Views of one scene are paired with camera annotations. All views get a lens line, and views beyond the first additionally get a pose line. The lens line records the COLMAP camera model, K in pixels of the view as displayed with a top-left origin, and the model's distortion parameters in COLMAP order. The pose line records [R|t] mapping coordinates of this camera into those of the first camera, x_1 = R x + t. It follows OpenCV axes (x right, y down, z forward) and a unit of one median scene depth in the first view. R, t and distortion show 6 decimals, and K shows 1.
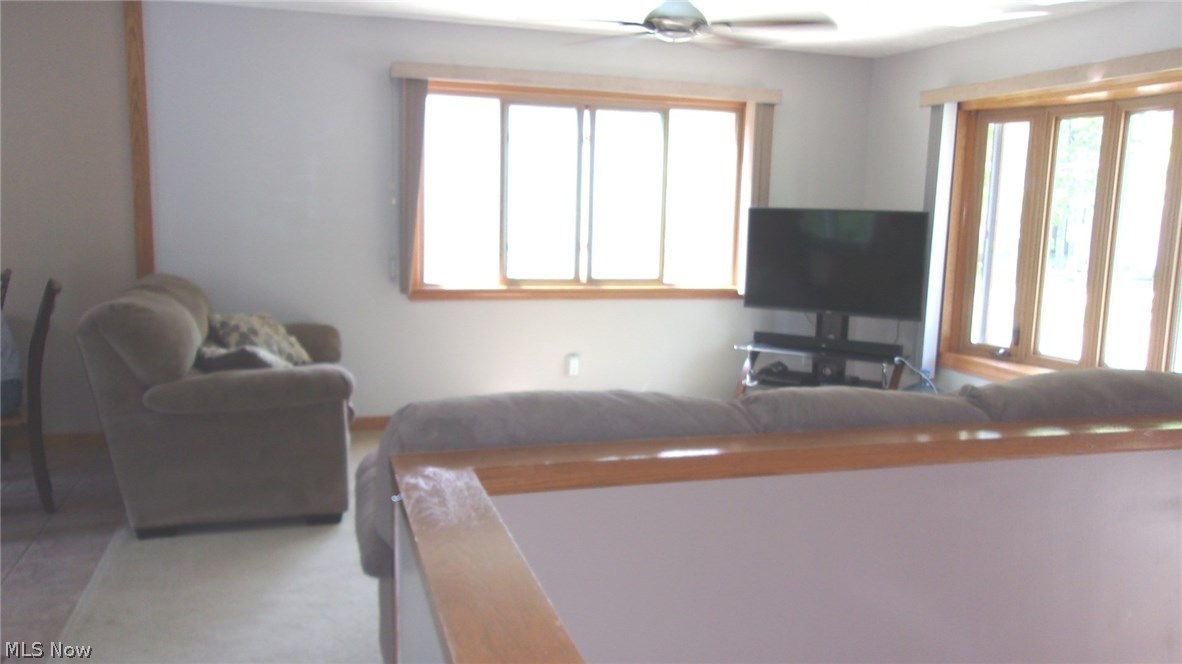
lens RADIAL K [[961.3, 0, 595.7], [0, 961.3, 333.7], [0, 0, 1]] dist [0.000285, -0.004475]
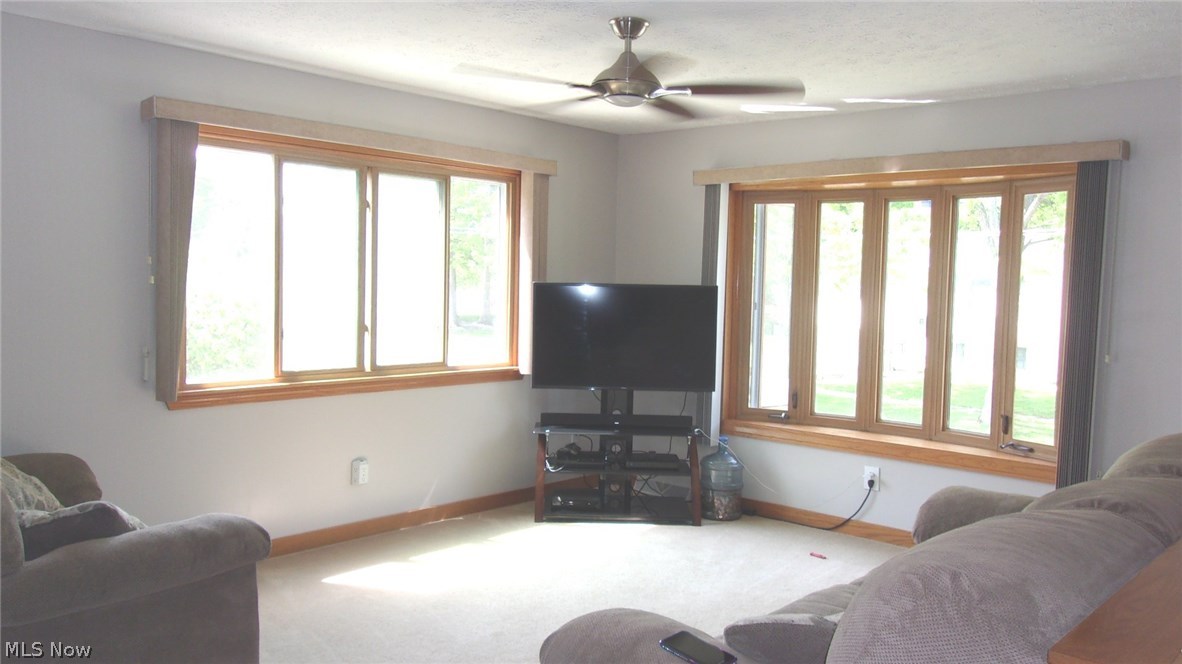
lens RADIAL K [[961.3, 0, 589.0], [0, 961.3, 300.5], [0, 0, 1]] dist [0.000285, -0.004475]
pose [[0.858414, -0.018927, 0.512608, -0.285596], [0.069708, 0.994353, -0.080019, -0.034954], [-0.508199, 0.104422, 0.854886, 0.172979]]
